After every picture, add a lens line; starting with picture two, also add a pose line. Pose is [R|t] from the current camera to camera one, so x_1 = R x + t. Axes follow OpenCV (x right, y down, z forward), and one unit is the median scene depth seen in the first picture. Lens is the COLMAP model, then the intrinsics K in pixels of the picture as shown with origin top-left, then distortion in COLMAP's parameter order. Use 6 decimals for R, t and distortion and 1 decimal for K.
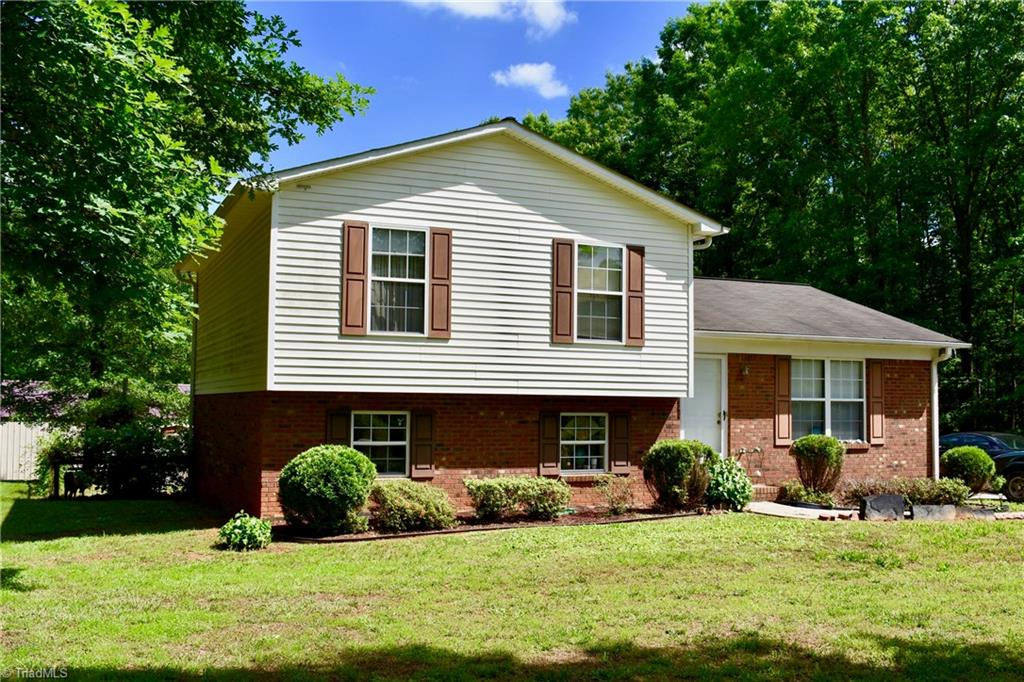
lens RADIAL K [[1032.2, 0, 512.0], [0, 1032.2, 341.0], [0, 0, 1]] dist [0.008673, 0.003955]
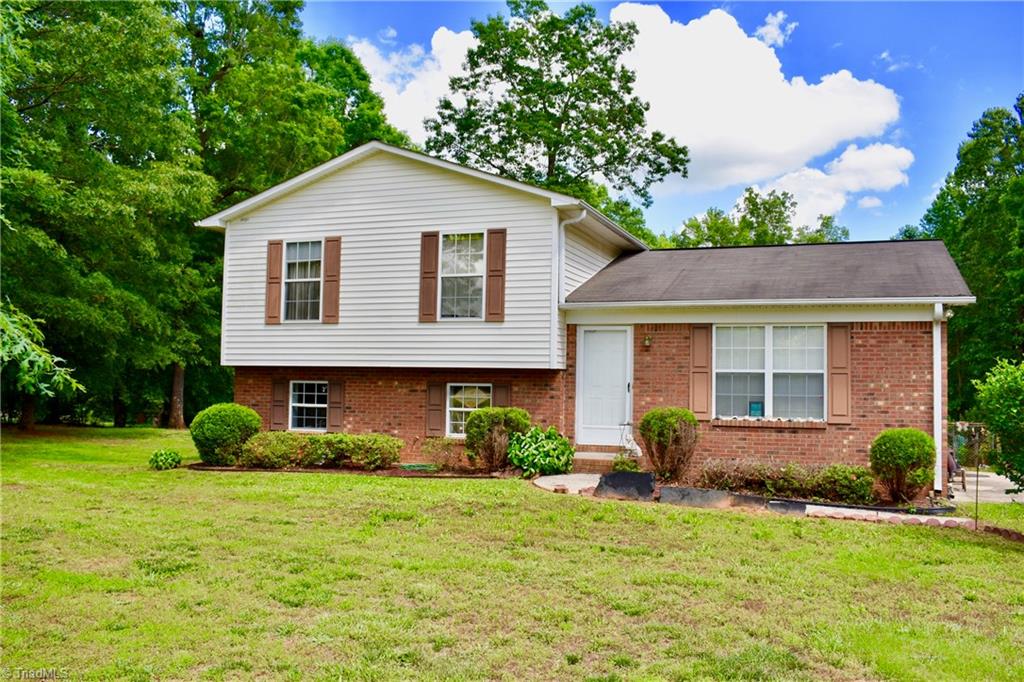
lens RADIAL K [[921.1, 0, 512.0], [0, 921.1, 341.0], [0, 0, 1]] dist [-0.006438, -0.000787]
pose [[0.704218, -0.030634, -0.709322, 0.853316], [0.037530, 0.999278, -0.005896, 0.033043], [0.708991, -0.022469, 0.704860, 0.347632]]
